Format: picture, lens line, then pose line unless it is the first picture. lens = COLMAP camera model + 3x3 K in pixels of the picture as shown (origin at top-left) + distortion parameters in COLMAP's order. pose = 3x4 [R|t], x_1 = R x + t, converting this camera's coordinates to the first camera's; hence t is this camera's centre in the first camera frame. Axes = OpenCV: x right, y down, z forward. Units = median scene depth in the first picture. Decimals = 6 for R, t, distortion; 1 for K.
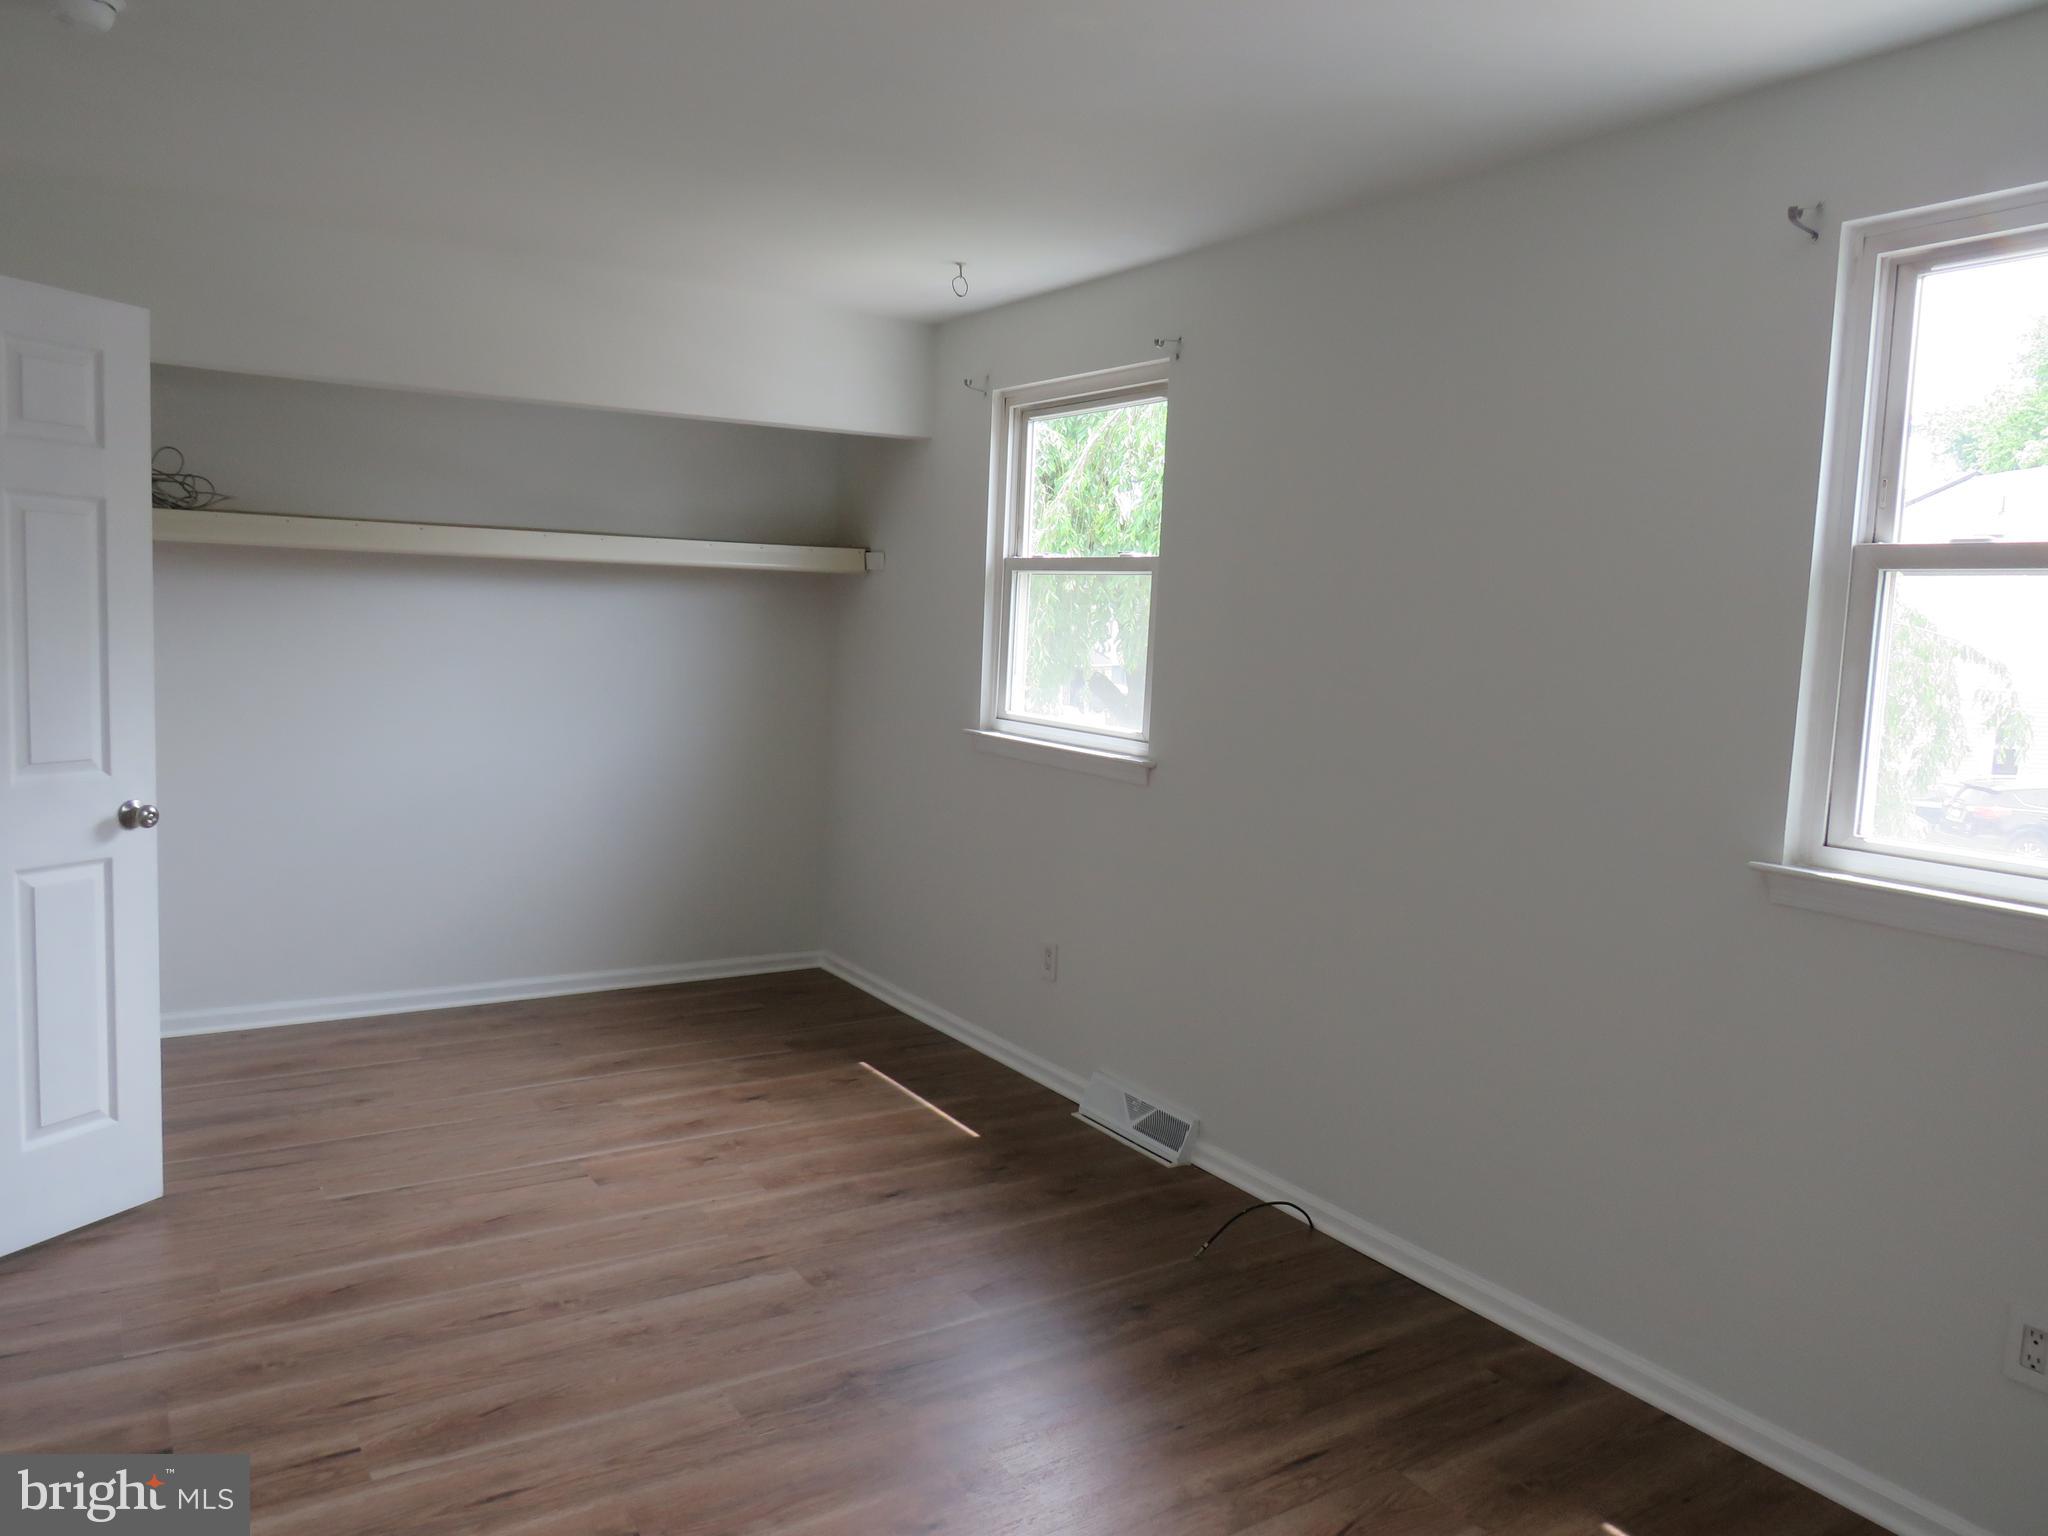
lens RADIAL K [[1485.0, 0, 1024.0], [0, 1485.0, 768.0], [0, 0, 1]] dist [-0.008506, -0.001349]
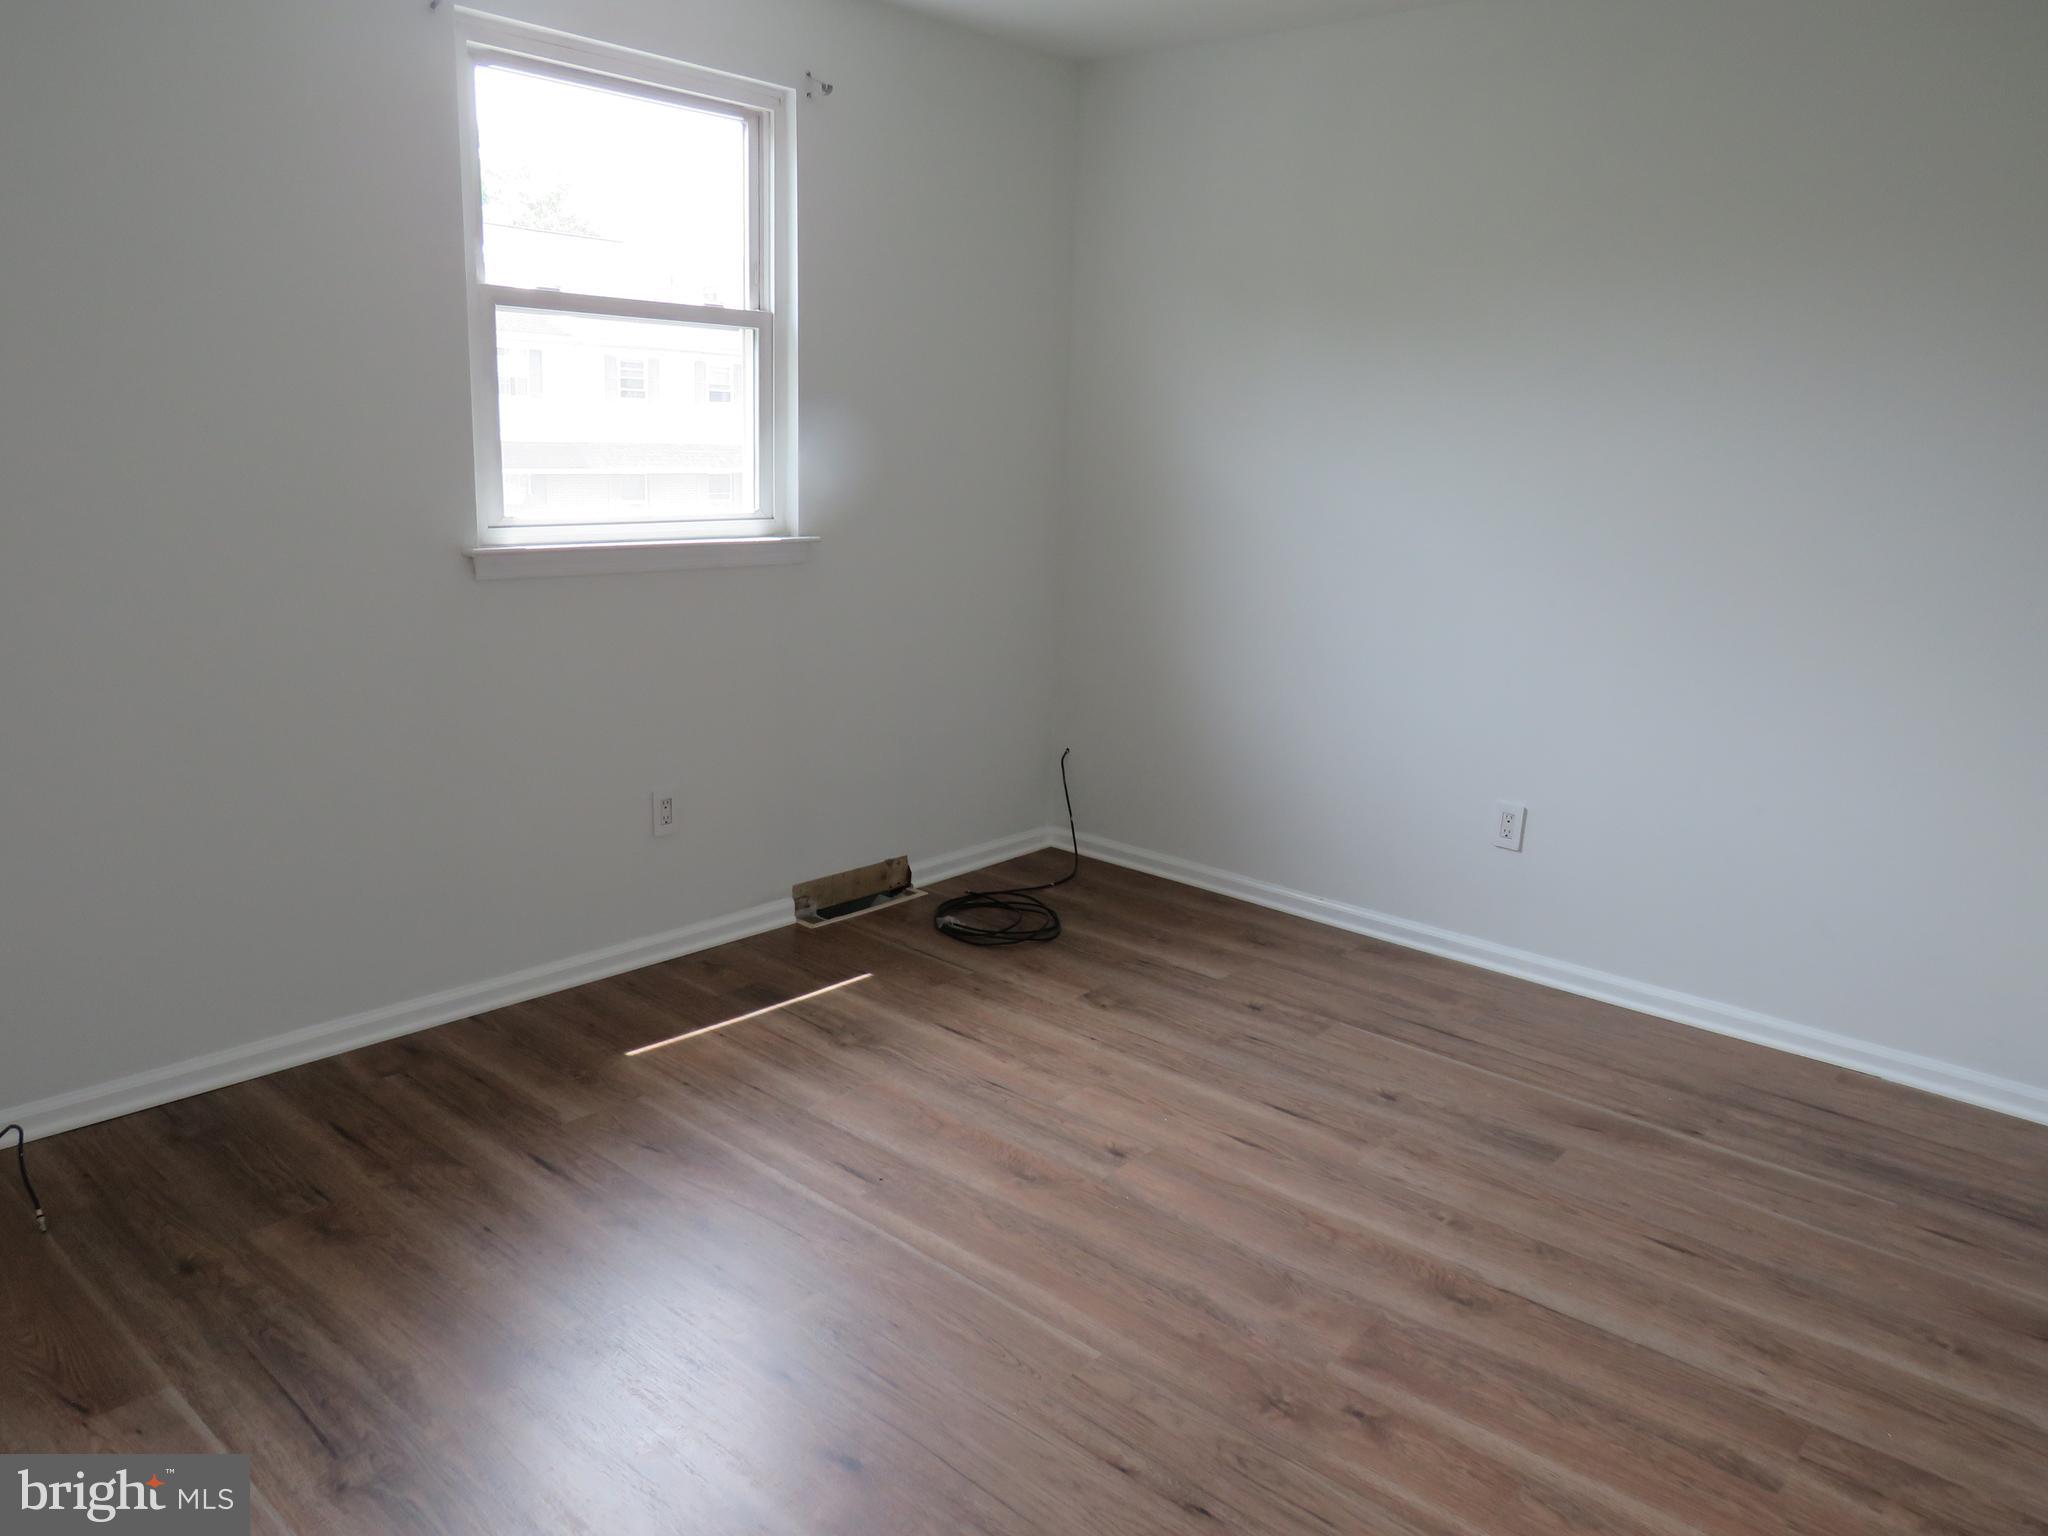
lens RADIAL K [[1485.0, 0, 1024.0], [0, 1485.0, 768.0], [0, 0, 1]] dist [-0.008506, -0.001349]
pose [[-0.266962, -0.276794, 0.923101, -0.785325], [0.047193, 0.952961, 0.299396, -0.107544], [-0.962551, 0.123491, -0.241342, 0.856238]]
